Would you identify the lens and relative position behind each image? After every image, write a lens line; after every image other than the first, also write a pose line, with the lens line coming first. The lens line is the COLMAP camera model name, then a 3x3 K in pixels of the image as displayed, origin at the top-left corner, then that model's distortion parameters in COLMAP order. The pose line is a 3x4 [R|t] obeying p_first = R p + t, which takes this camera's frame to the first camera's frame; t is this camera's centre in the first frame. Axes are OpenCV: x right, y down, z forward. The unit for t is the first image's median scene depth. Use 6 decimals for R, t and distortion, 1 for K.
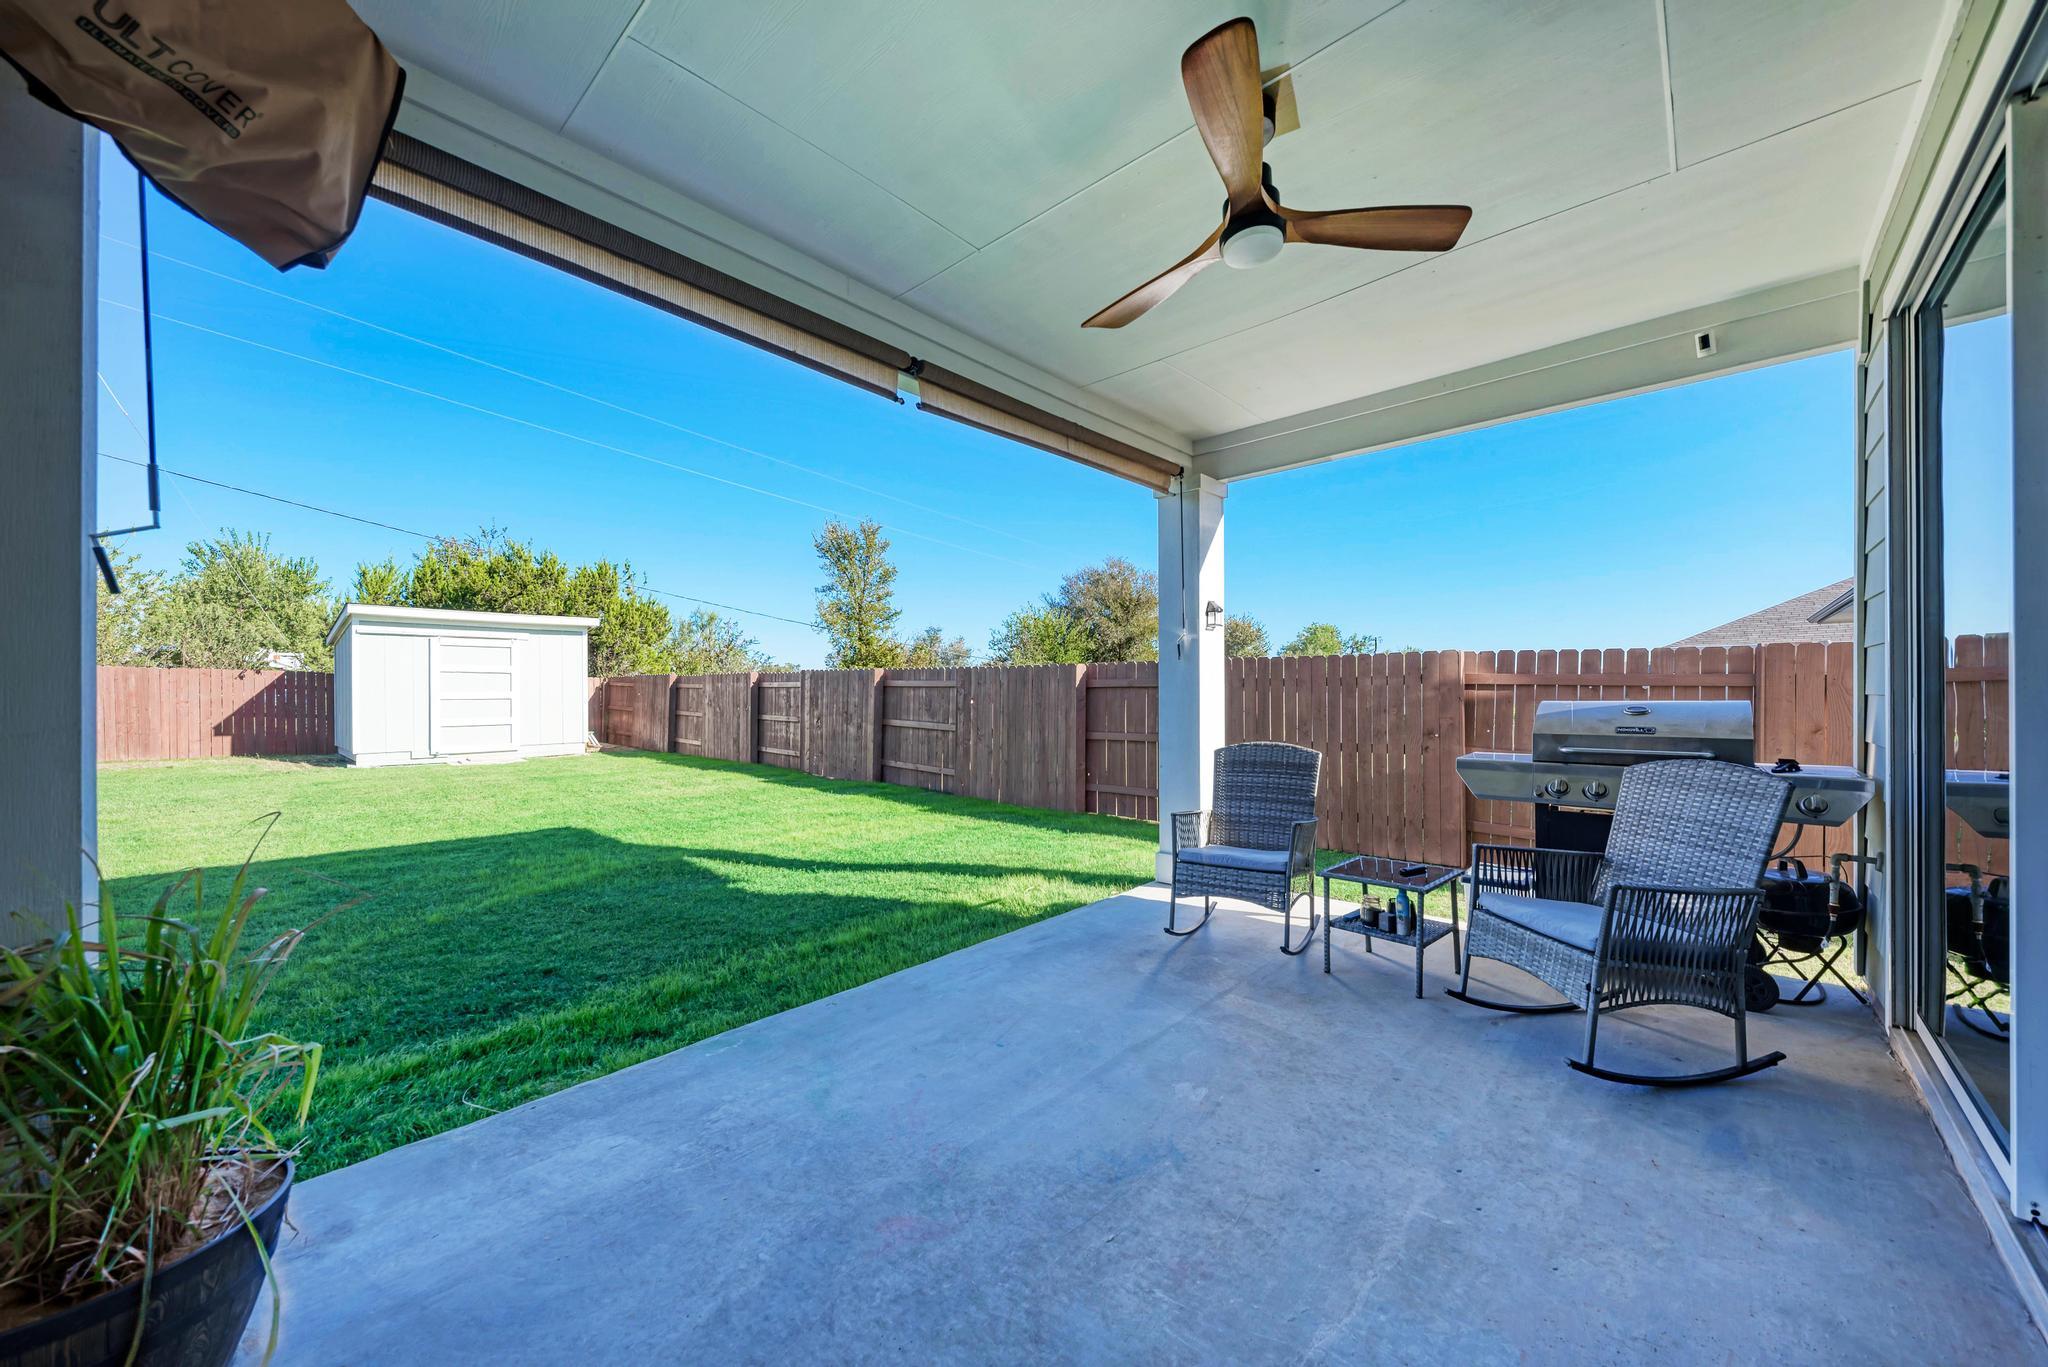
lens RADIAL K [[735.8, 0, 1026.6], [0, 735.8, 693.5], [0, 0, 1]] dist [0.000516, -0.000114]
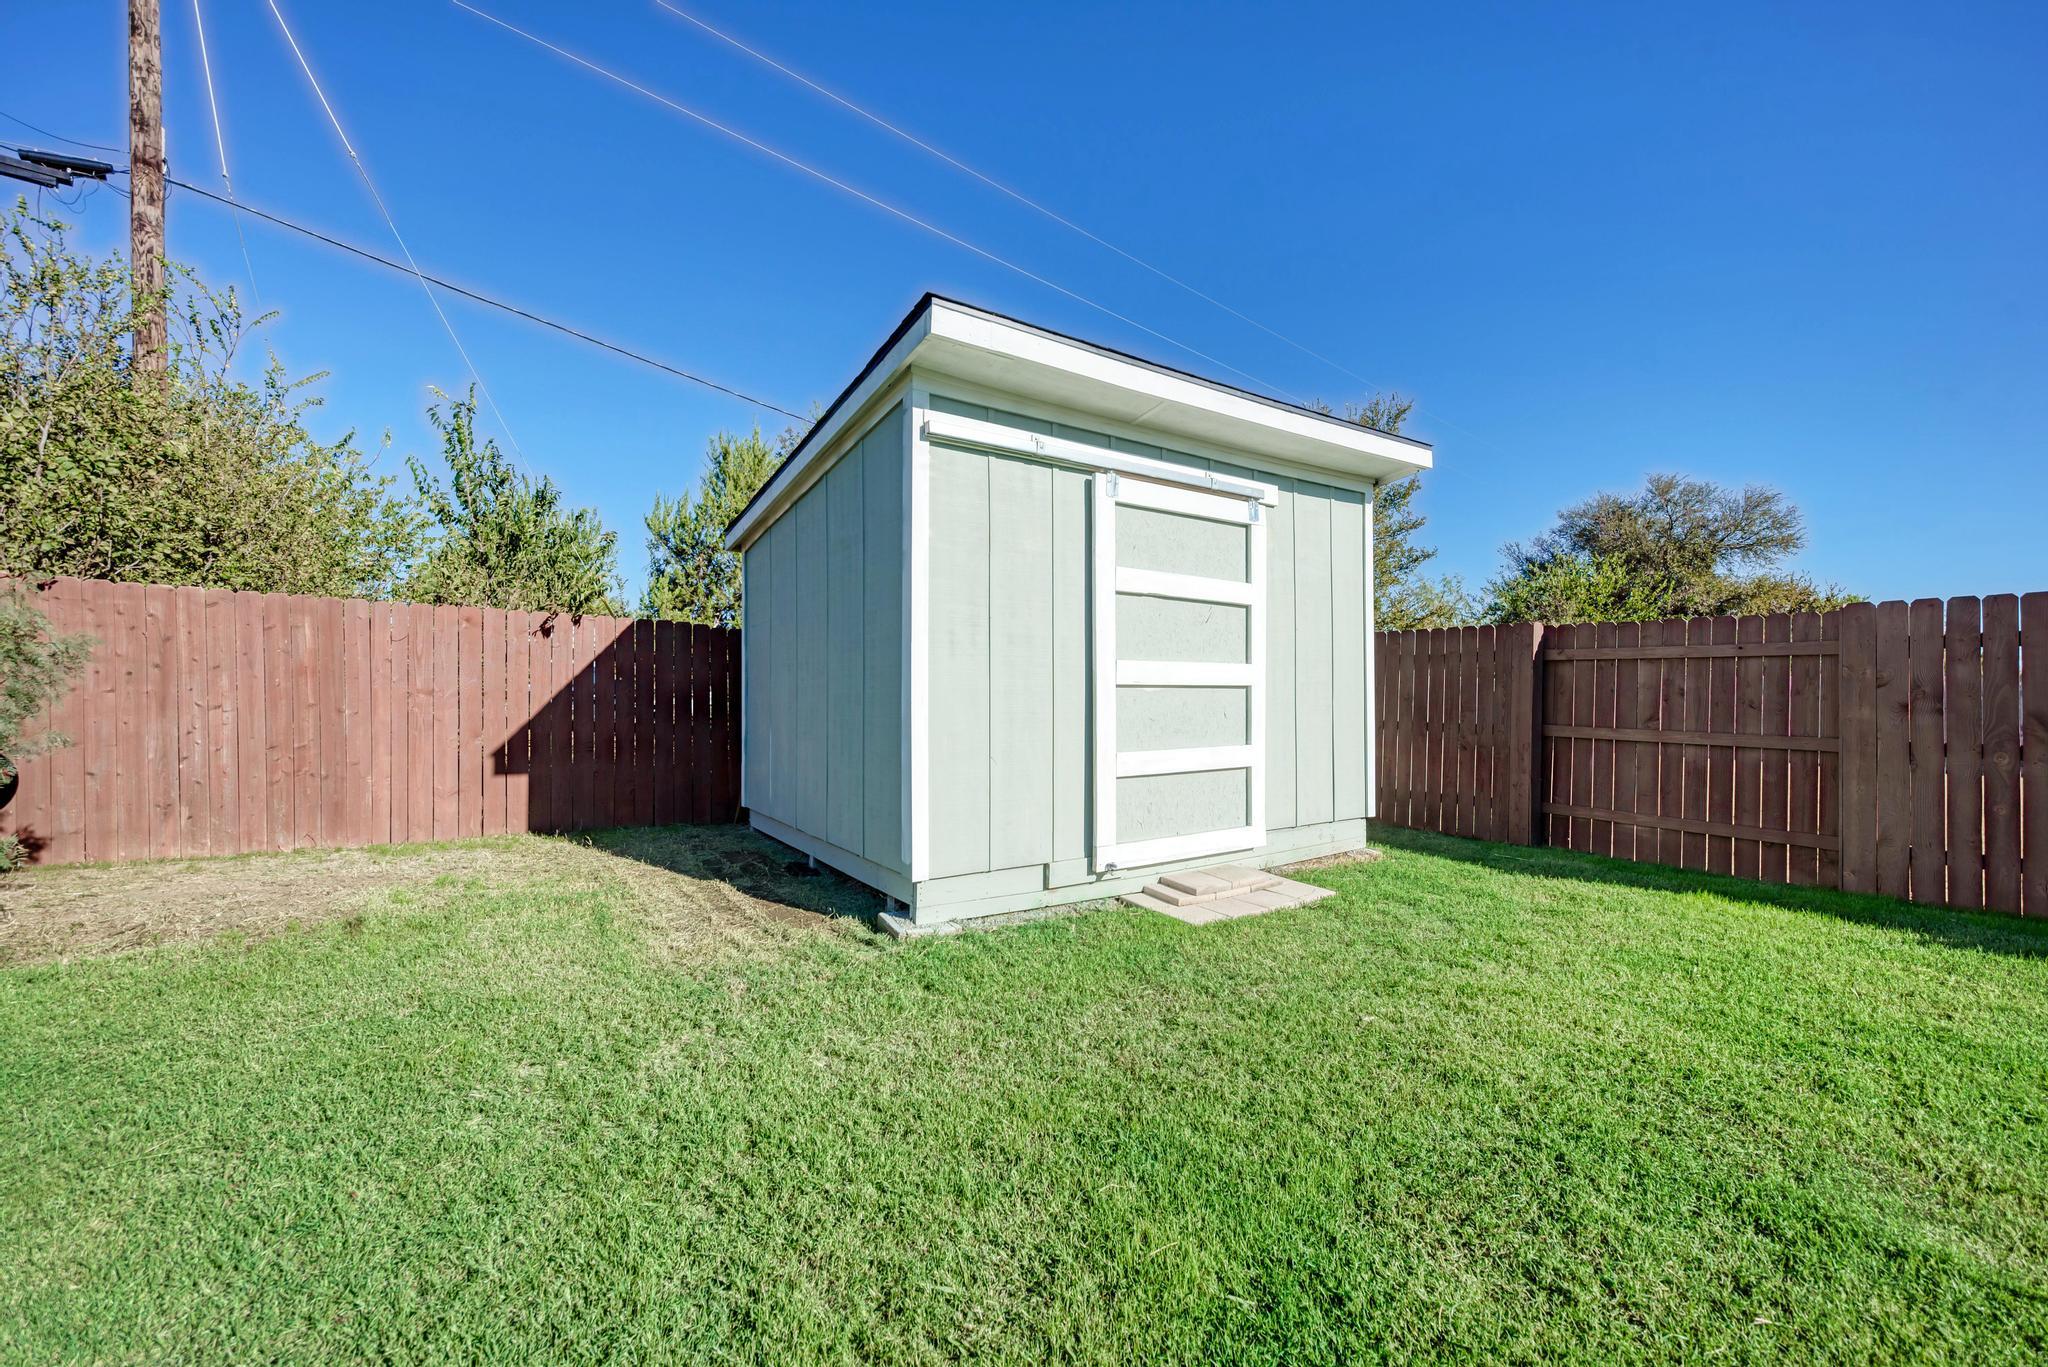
lens RADIAL K [[811.1, 0, 1070.0], [0, 811.1, 690.0], [0, 0, 1]] dist [0.000772, 0.000031]
pose [[0.978041, 0.002019, -0.208401, -0.760237], [-0.003416, 0.999974, -0.006341, 0.012645], [0.208383, 0.006914, 0.978023, 0.686063]]
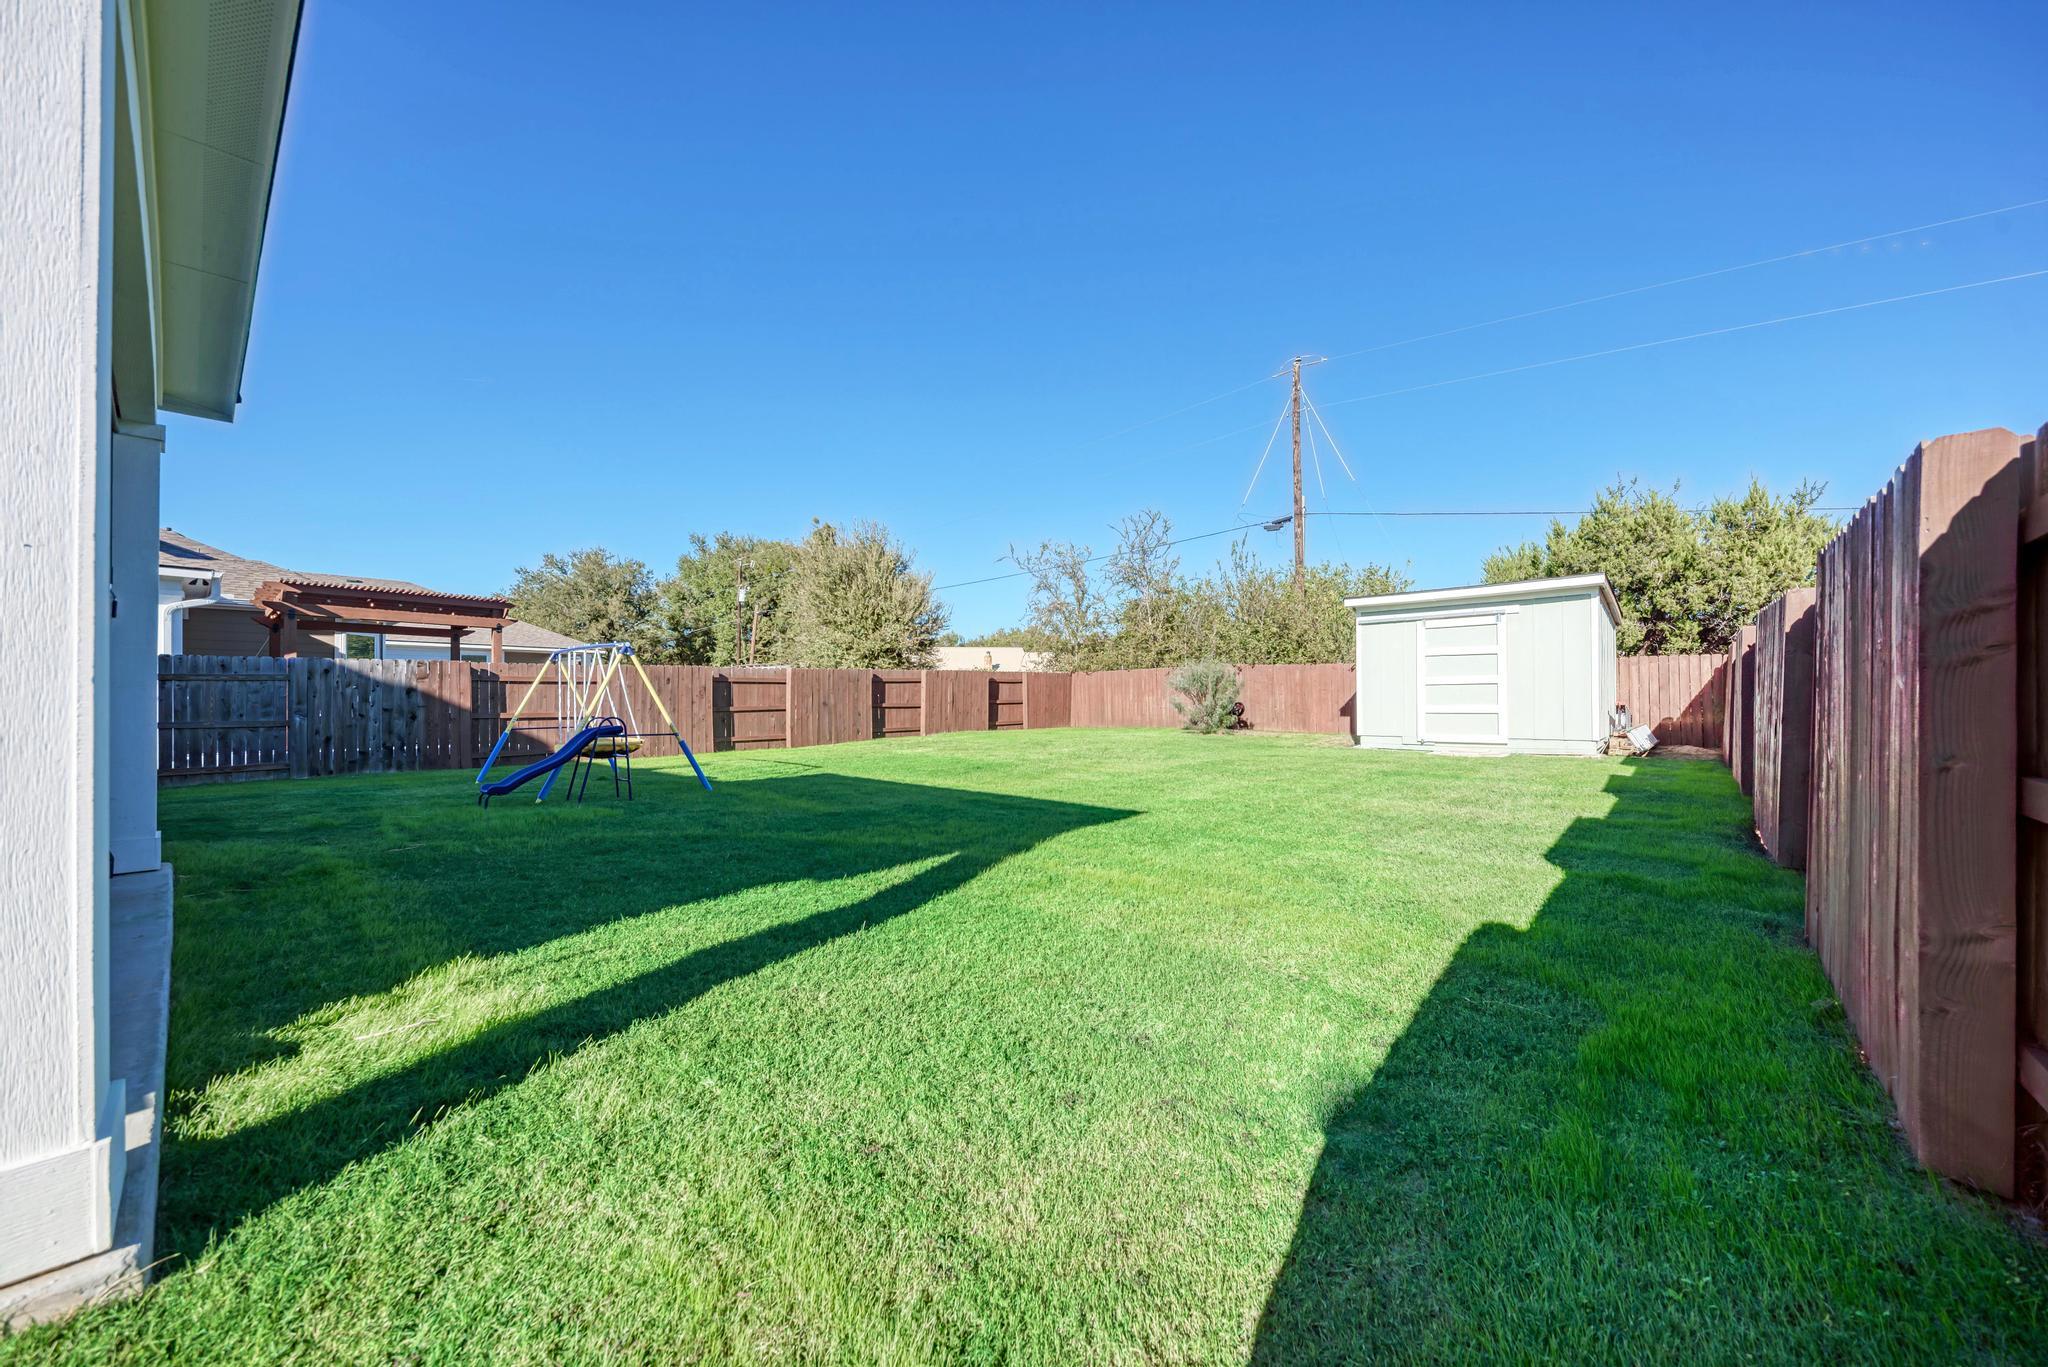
lens RADIAL K [[742.7, 0, 1024.0], [0, 742.7, 683.5], [0, 0, 1]] dist [-0.000747, -0.000053]
pose [[0.021966, -0.016328, -0.999625, 0.166302], [0.005173, 0.999855, -0.016218, 0.019898], [0.999745, -0.004815, 0.022048, 0.457940]]
